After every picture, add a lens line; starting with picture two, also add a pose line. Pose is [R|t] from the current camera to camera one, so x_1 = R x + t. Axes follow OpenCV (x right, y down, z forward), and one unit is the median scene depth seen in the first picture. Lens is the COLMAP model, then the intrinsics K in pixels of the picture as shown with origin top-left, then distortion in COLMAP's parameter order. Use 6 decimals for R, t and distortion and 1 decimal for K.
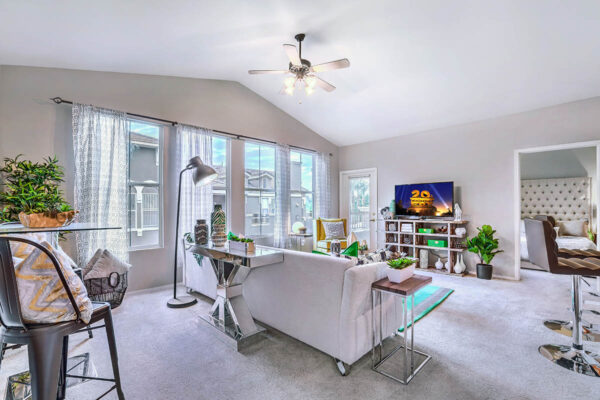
lens RADIAL K [[272.4, 0, 299.5], [0, 272.4, 201.2], [0, 0, 1]] dist [0.002257, 0.002258]
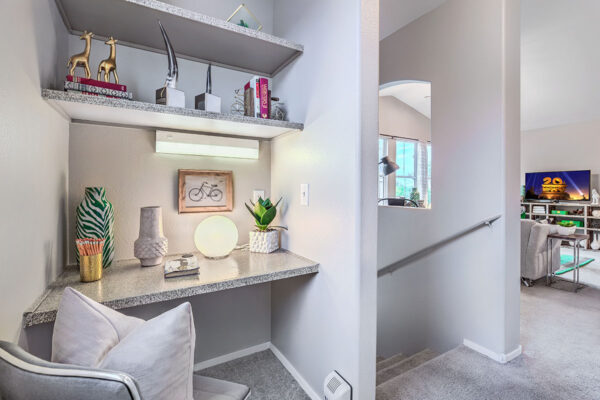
lens RADIAL K [[272.4, 0, 304.9], [0, 272.4, 186.7], [0, 0, 1]] dist [0.002257, 0.002258]
pose [[0.970418, 0.011830, -0.241141, -0.302011], [-0.011329, 0.999930, 0.003461, 0.006383], [0.241165, -0.000626, 0.970484, -0.382423]]
